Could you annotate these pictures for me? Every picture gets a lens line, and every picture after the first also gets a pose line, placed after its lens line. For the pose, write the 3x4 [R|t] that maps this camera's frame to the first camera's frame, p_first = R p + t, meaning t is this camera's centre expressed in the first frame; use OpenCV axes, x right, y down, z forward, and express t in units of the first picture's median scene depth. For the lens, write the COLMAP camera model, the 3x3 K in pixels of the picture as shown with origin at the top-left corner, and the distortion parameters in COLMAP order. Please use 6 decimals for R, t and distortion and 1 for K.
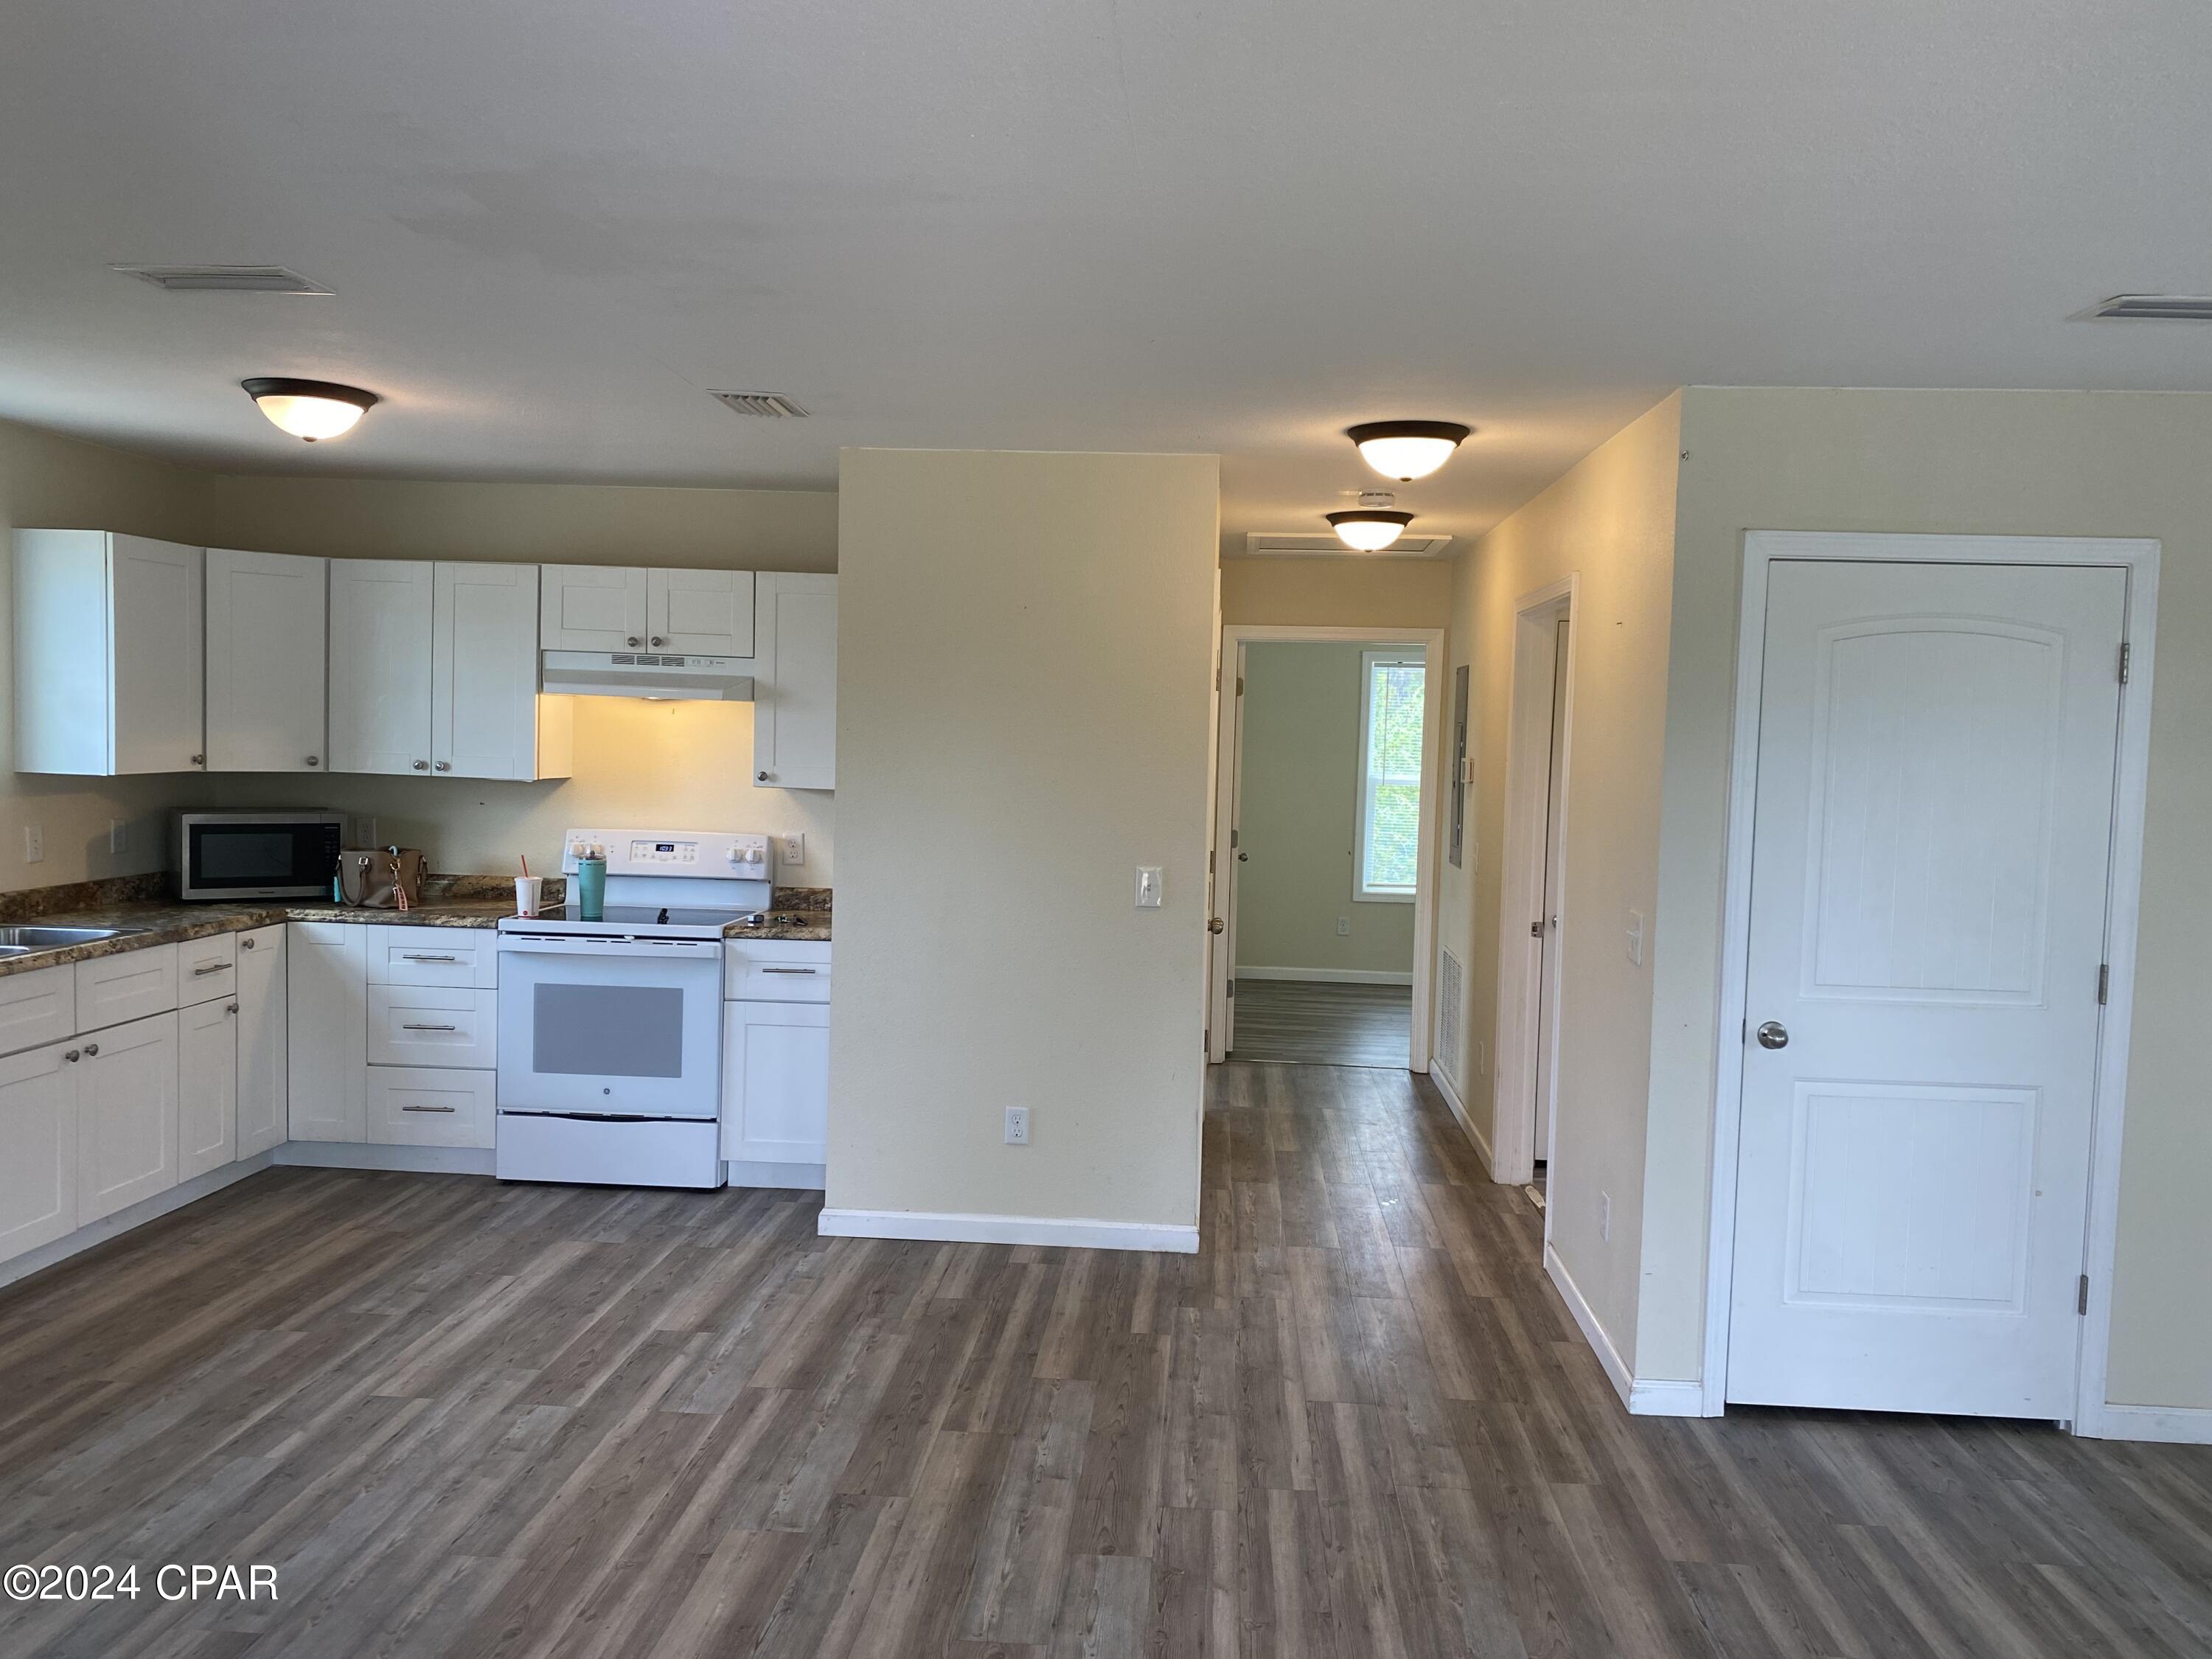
lens RADIAL K [[1692.4, 0, 1133.9], [0, 1692.4, 828.9], [0, 0, 1]] dist [0.024556, -0.028355]
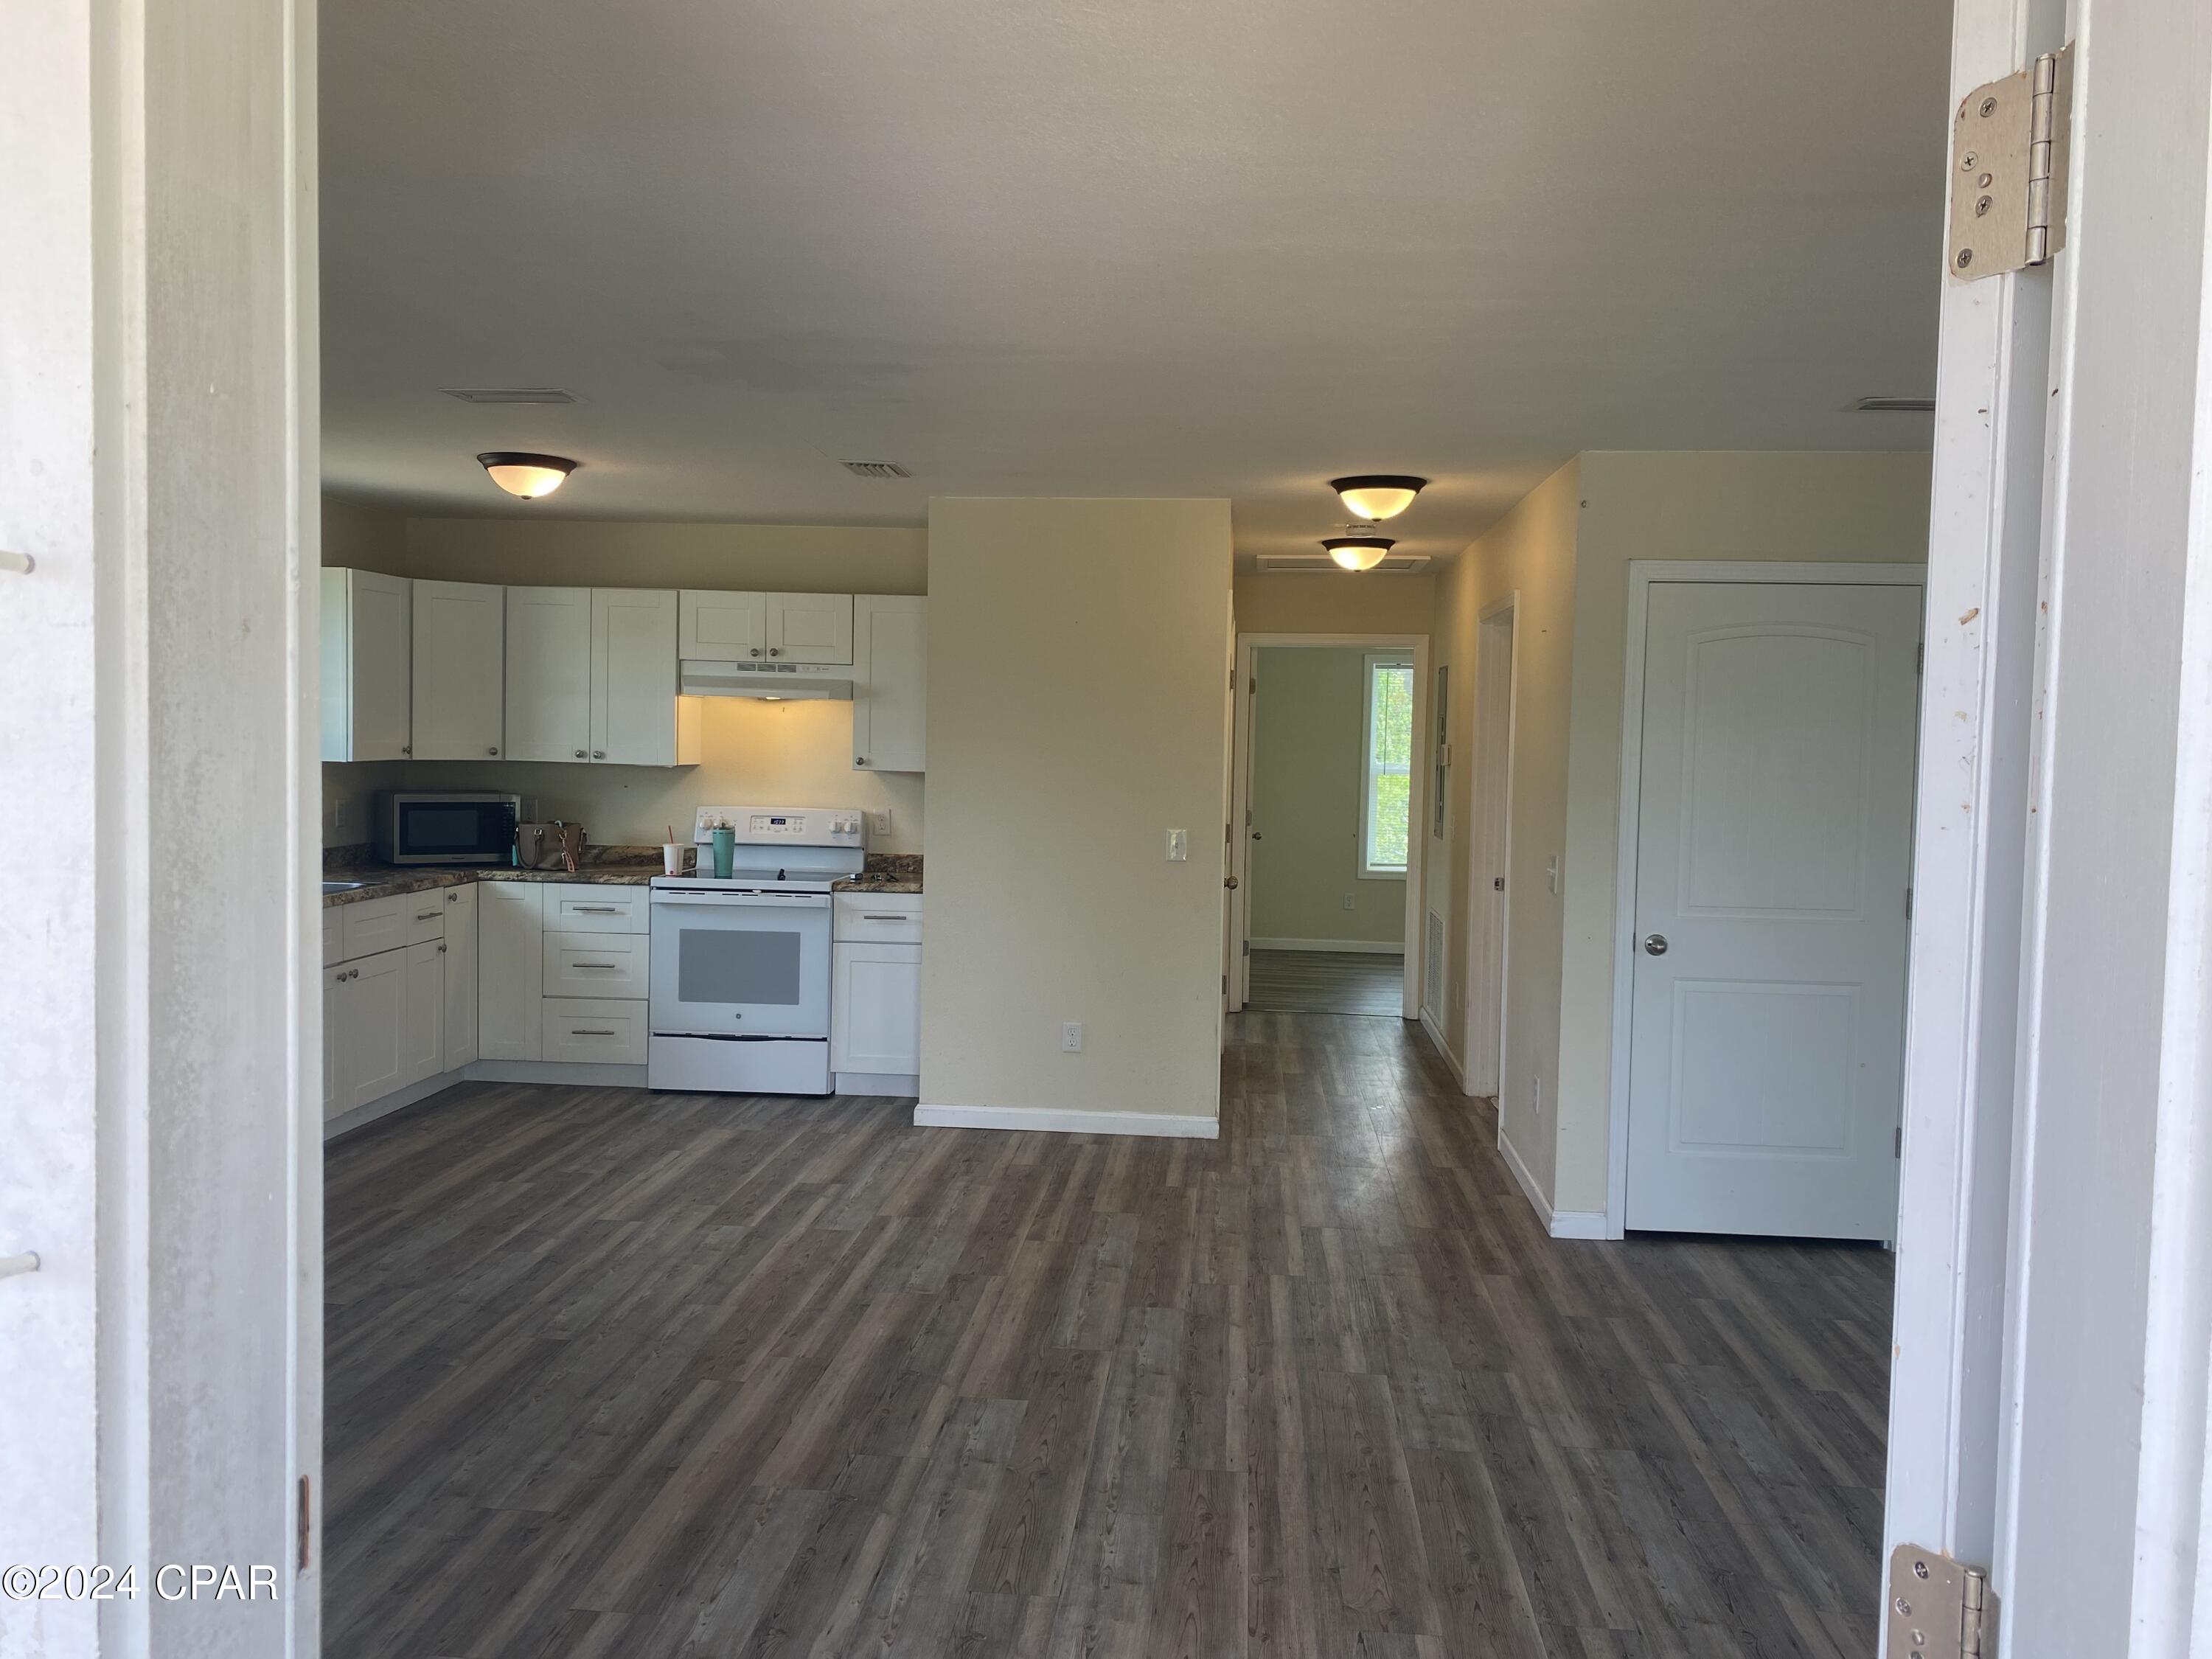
lens RADIAL K [[1744.7, 0, 1098.5], [0, 1744.7, 817.1], [0, 0, 1]] dist [0.052506, -0.002214]
pose [[0.999485, -0.005931, -0.031543, -0.009273], [0.005524, 0.999900, -0.012983, 0.033910], [0.031617, 0.012802, 0.999418, -0.325829]]
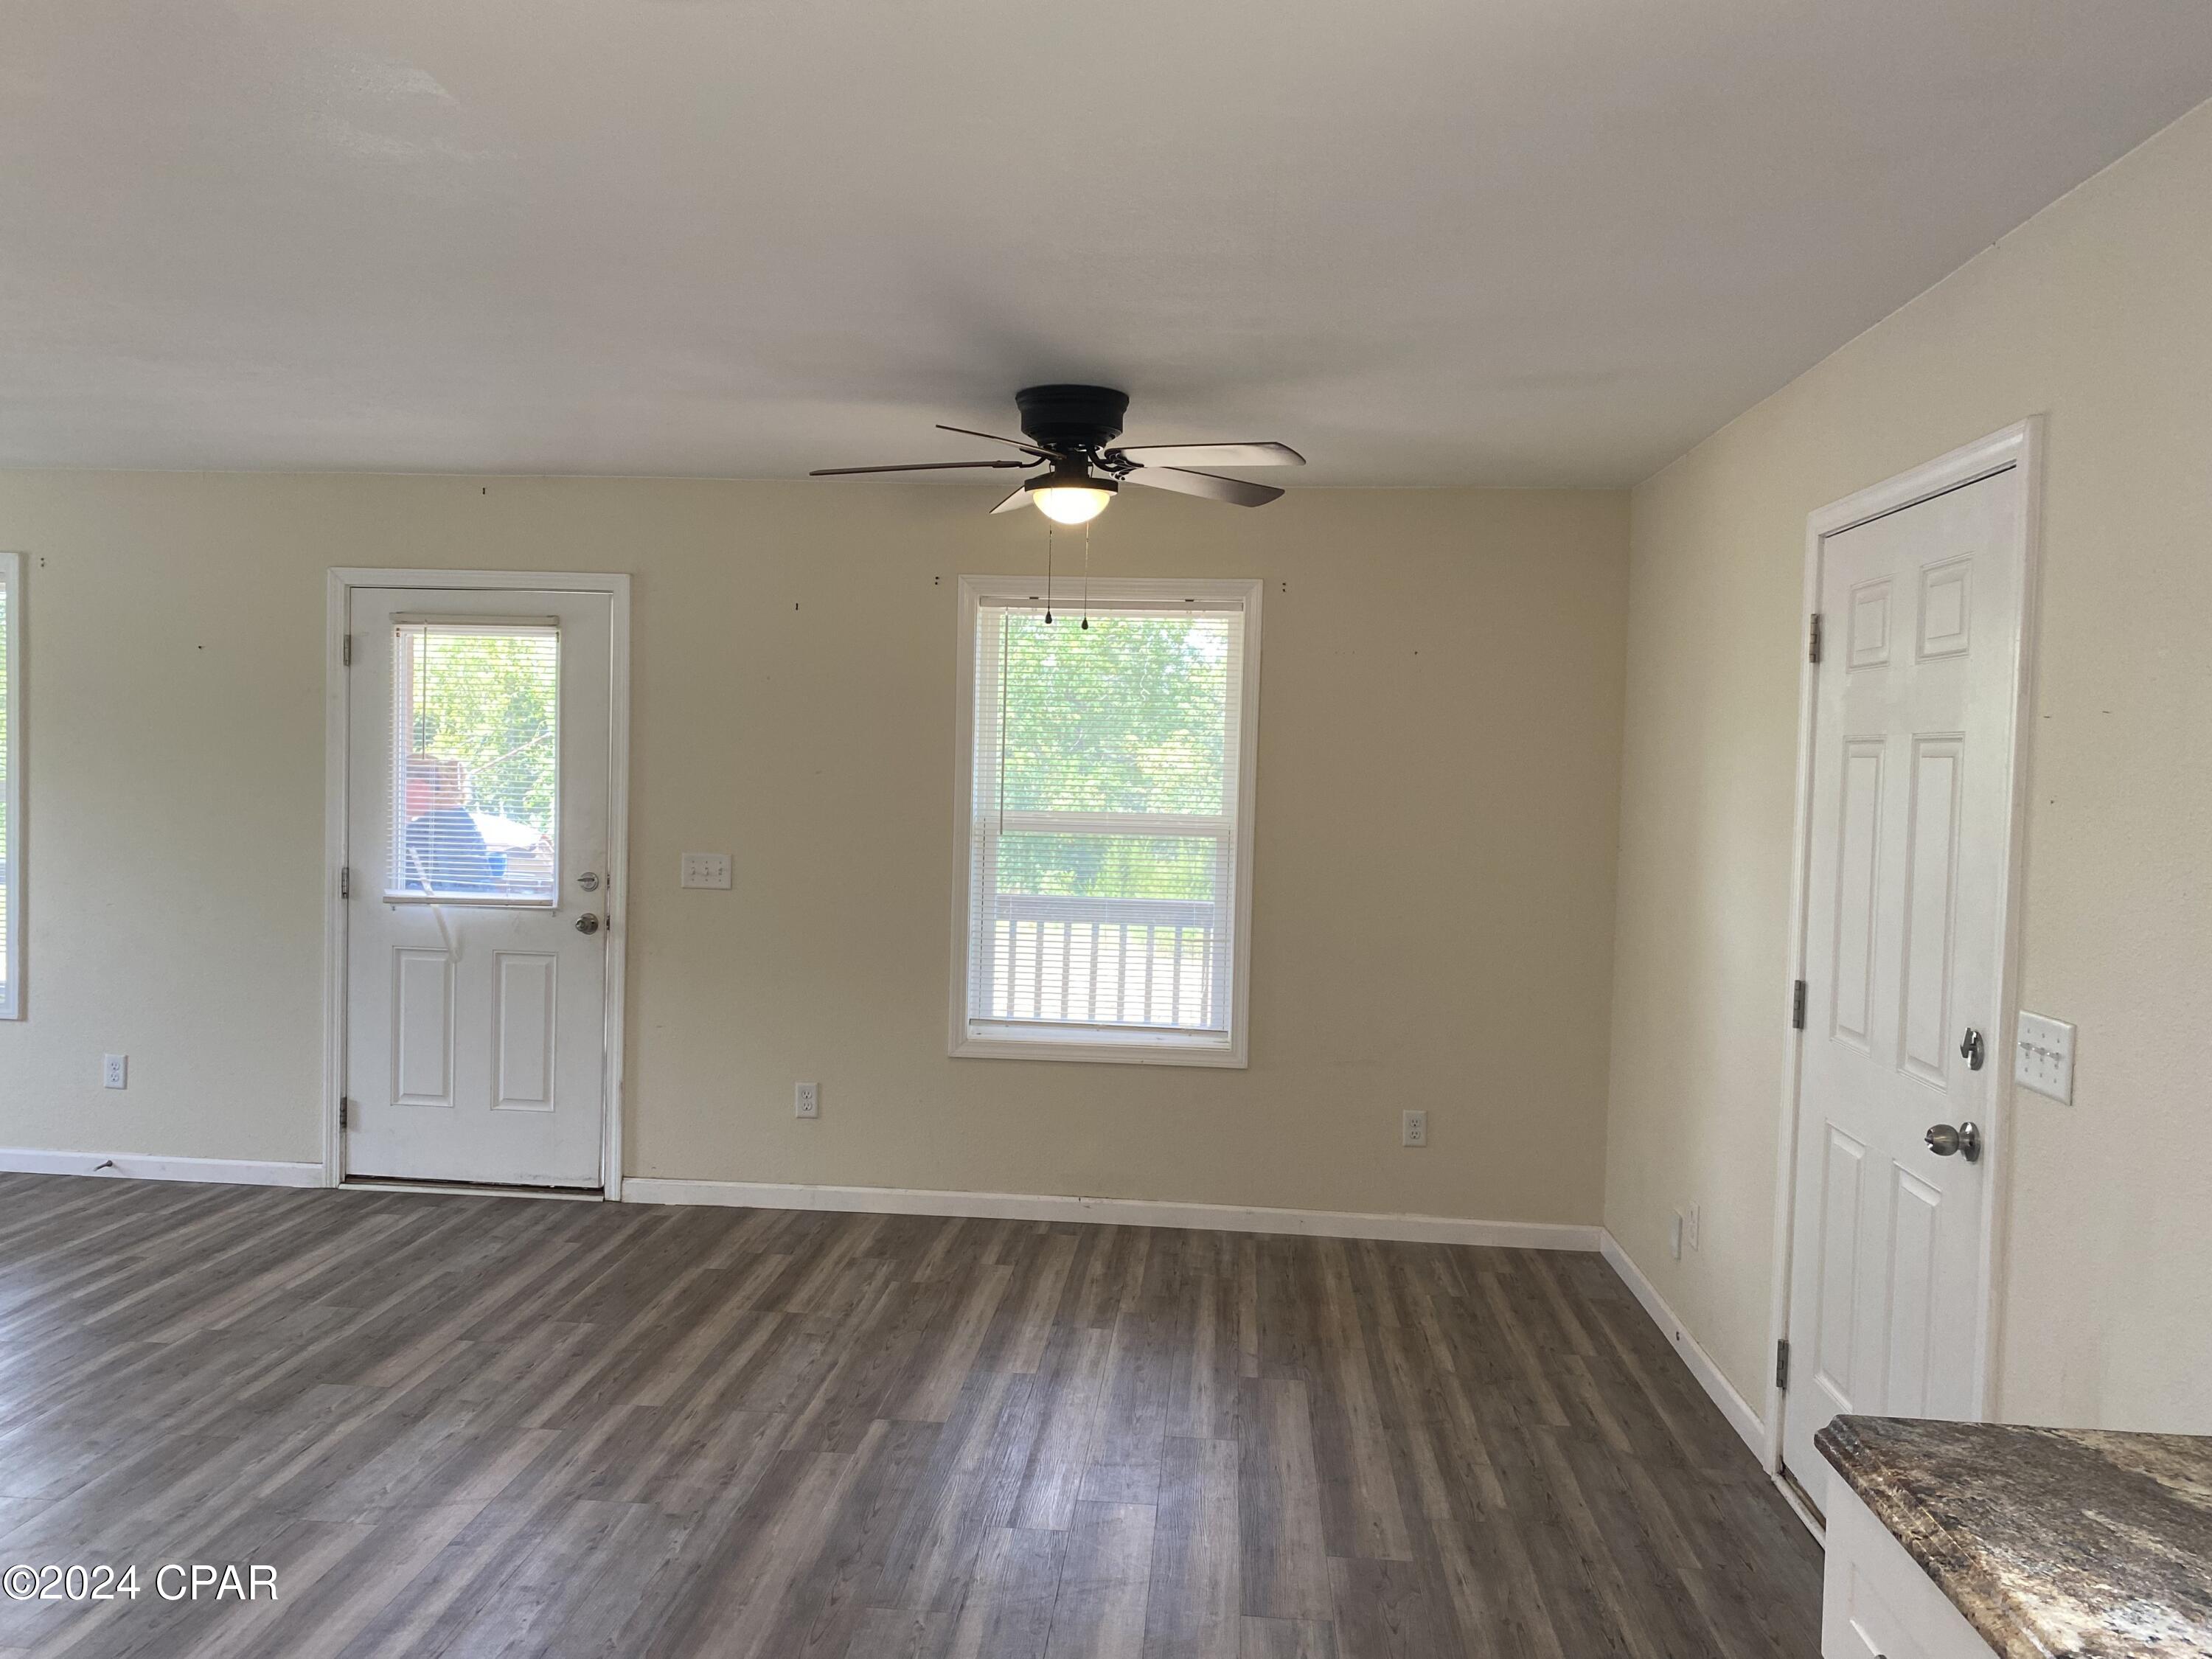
lens RADIAL K [[1672.6, 0, 1097.1], [0, 1672.6, 784.6], [0, 0, 1]] dist [0.001171, -0.016490]
pose [[-0.998501, -0.052955, 0.013819, -0.507264], [-0.051786, 0.995882, 0.074415, -0.070096], [-0.017702, 0.073588, -0.997132, 1.188999]]
